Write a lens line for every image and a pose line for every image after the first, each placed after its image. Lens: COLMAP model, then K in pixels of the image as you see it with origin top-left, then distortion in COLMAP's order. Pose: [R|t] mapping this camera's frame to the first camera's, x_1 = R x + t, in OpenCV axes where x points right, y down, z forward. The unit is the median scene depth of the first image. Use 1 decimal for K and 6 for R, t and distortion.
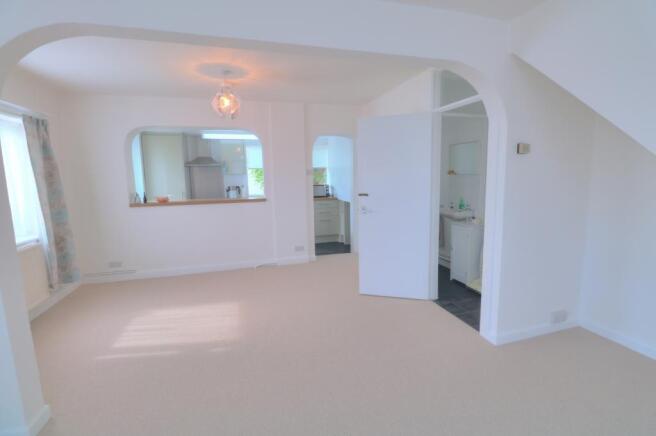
lens RADIAL K [[308.7, 0, 329.6], [0, 308.7, 219.3], [0, 0, 1]] dist [-0.028093, -0.004240]
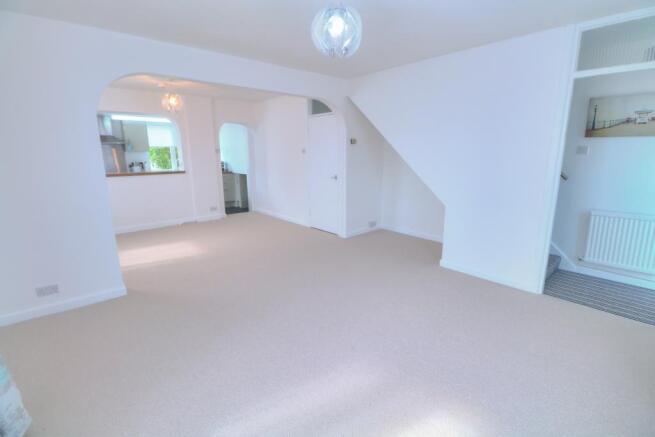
lens RADIAL K [[308.2, 0, 327.6], [0, 308.2, 218.3], [0, 0, 1]] dist [-0.028093, -0.004240]
pose [[0.906335, -0.068313, 0.417001, -0.196086], [0.042146, 0.996539, 0.071649, 0.058368], [-0.420452, -0.047363, 0.906078, -0.386111]]
